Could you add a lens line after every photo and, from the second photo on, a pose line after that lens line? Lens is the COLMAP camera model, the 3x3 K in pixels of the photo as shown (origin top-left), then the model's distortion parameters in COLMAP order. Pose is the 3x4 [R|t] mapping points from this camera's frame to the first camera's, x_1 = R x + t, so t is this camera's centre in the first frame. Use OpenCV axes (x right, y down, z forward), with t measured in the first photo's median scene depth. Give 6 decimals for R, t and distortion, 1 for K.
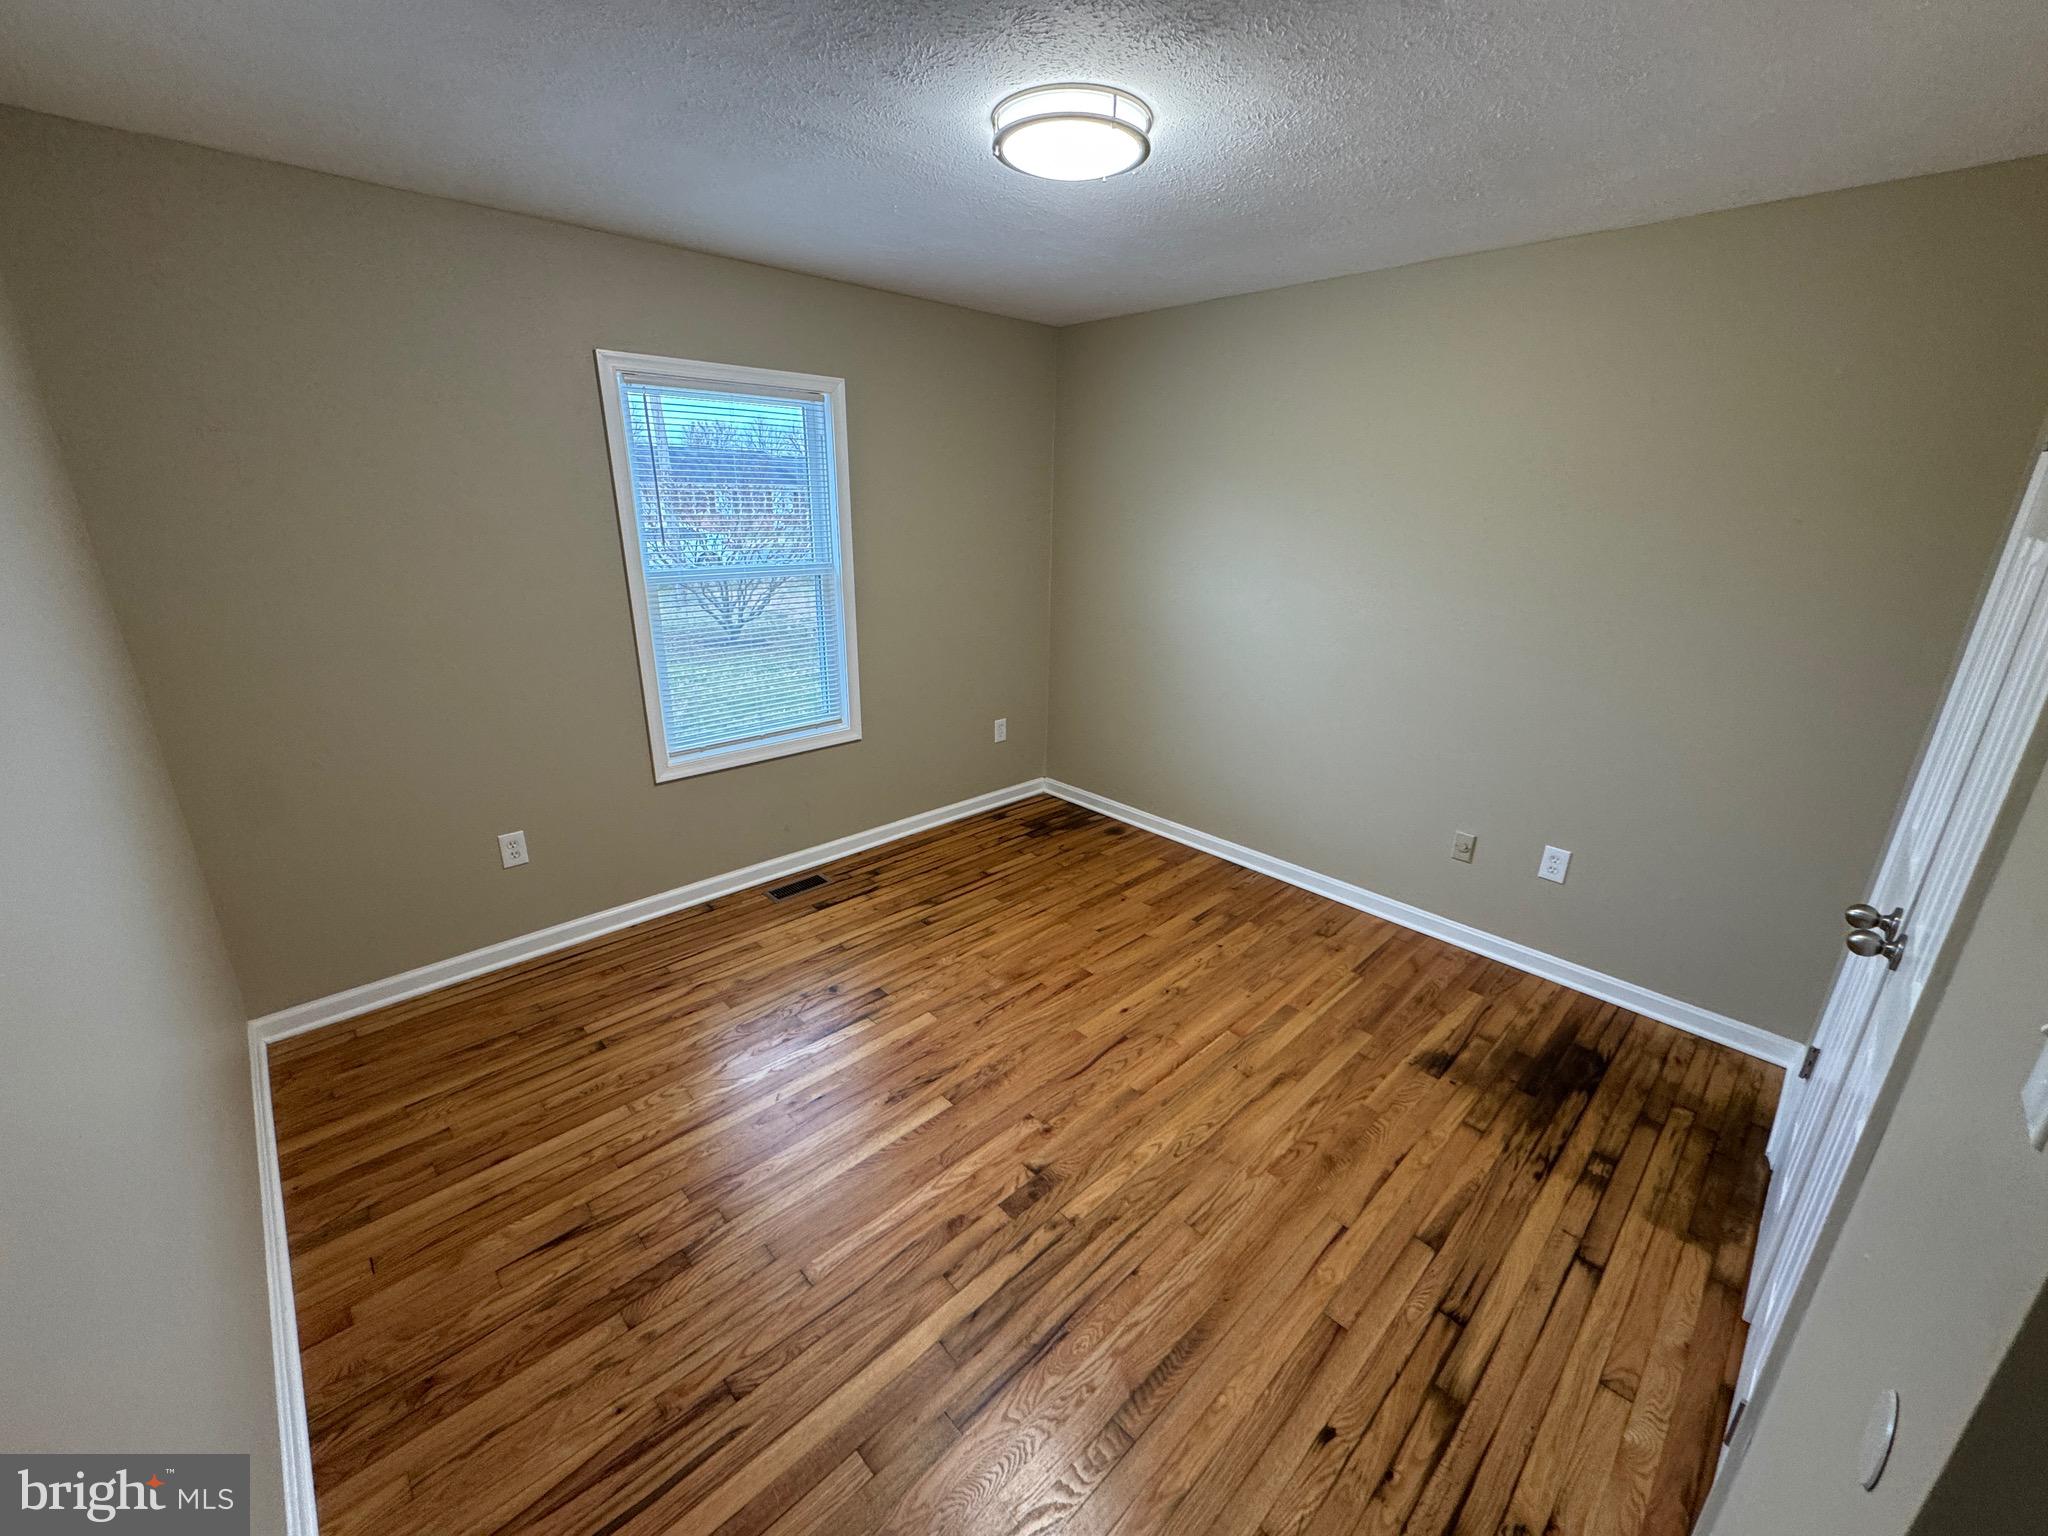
lens RADIAL K [[815.6, 0, 1035.9], [0, 815.6, 763.9], [0, 0, 1]] dist [-0.001670, -0.000085]
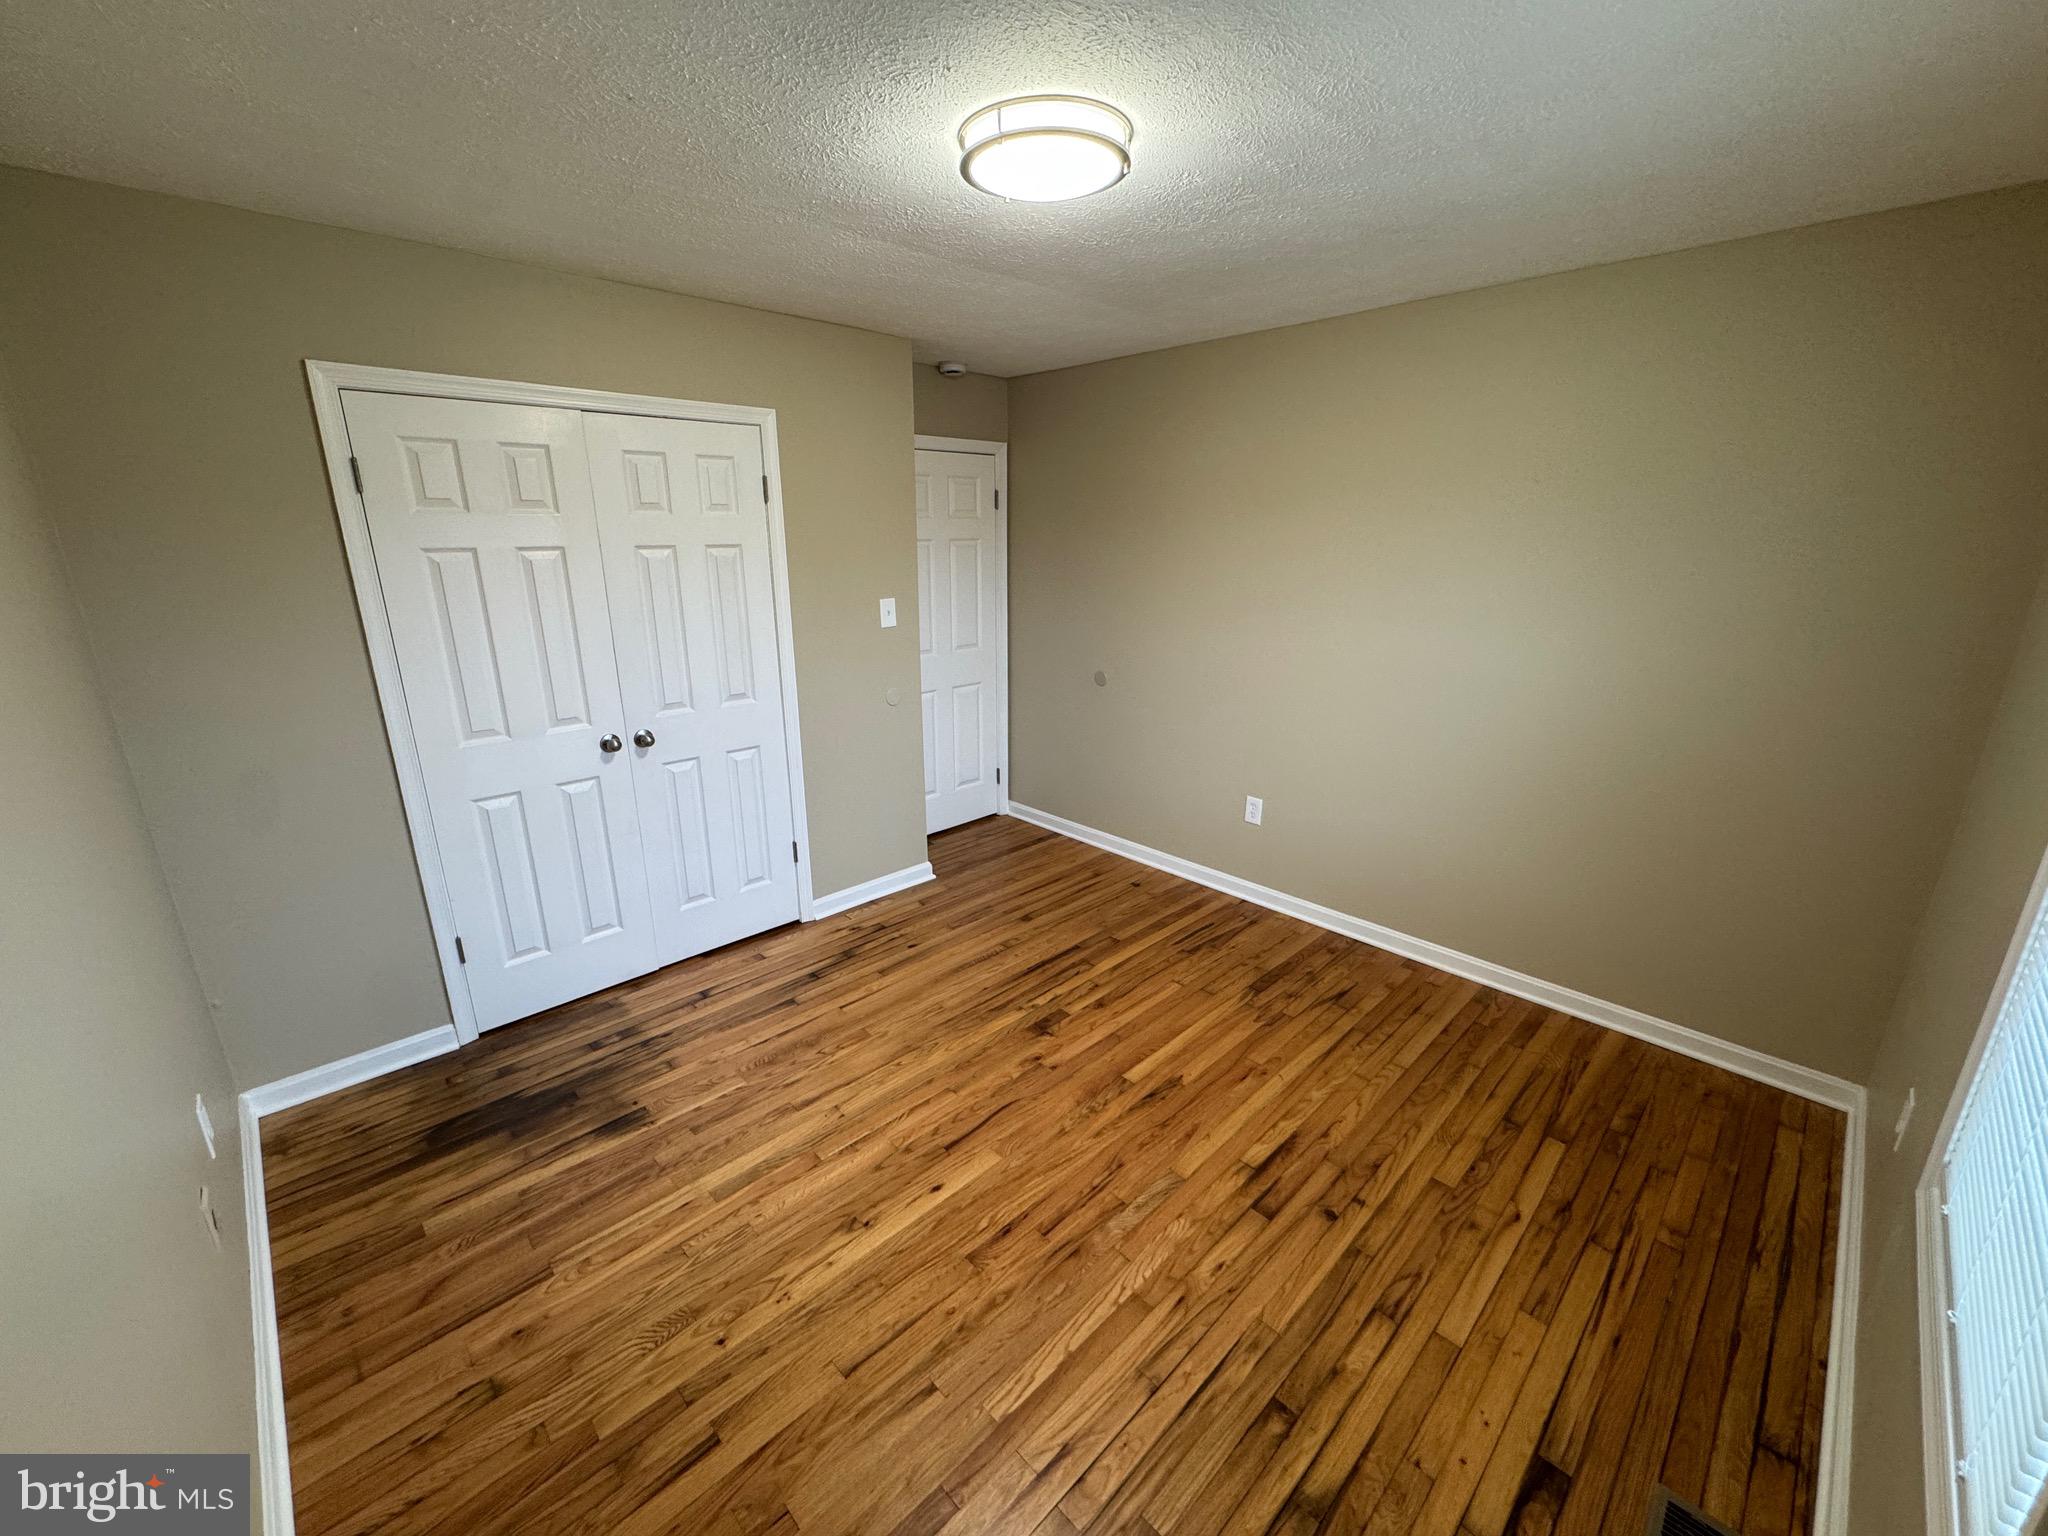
lens RADIAL K [[815.6, 0, 1035.9], [0, 815.6, 763.9], [0, 0, 1]] dist [-0.001670, -0.000085]
pose [[-0.999837, -0.015437, -0.009364, 0.032739], [-0.018022, 0.822223, 0.568880, -0.557920], [-0.001083, 0.568956, -0.822367, 1.653668]]
